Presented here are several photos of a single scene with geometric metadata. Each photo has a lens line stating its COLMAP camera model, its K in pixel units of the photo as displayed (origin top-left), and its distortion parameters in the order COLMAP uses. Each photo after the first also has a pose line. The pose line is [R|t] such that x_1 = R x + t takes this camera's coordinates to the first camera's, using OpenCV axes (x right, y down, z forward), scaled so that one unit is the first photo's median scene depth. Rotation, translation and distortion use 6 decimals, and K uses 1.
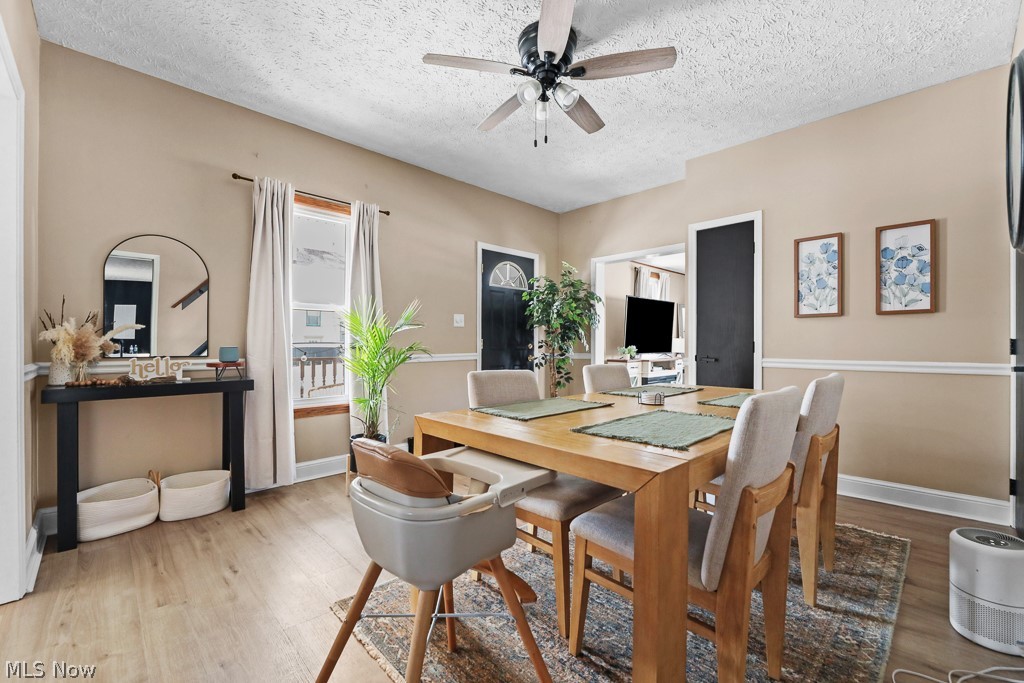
lens RADIAL K [[427.7, 0, 512.0], [0, 427.7, 341.5], [0, 0, 1]] dist [-0.000631, -0.000131]
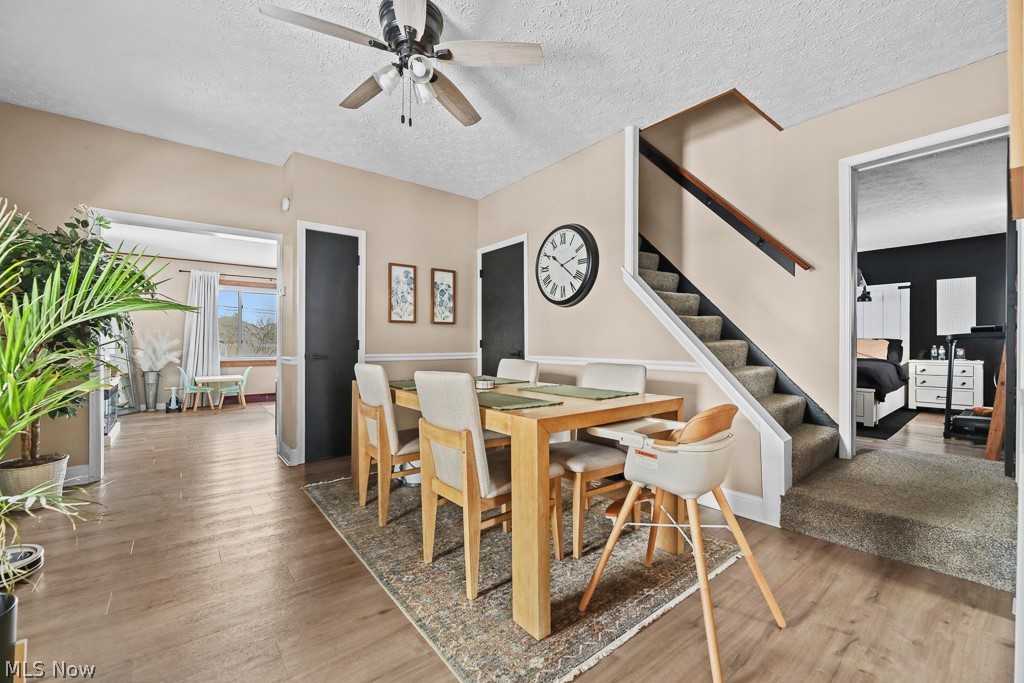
lens RADIAL K [[427.7, 0, 512.0], [0, 427.7, 341.5], [0, 0, 1]] dist [-0.000631, -0.000131]
pose [[0.093833, 0.004567, 0.995577, -0.700697], [-0.003851, 0.999984, -0.004224, 0.007883], [-0.995580, -0.003438, 0.093849, 0.584281]]
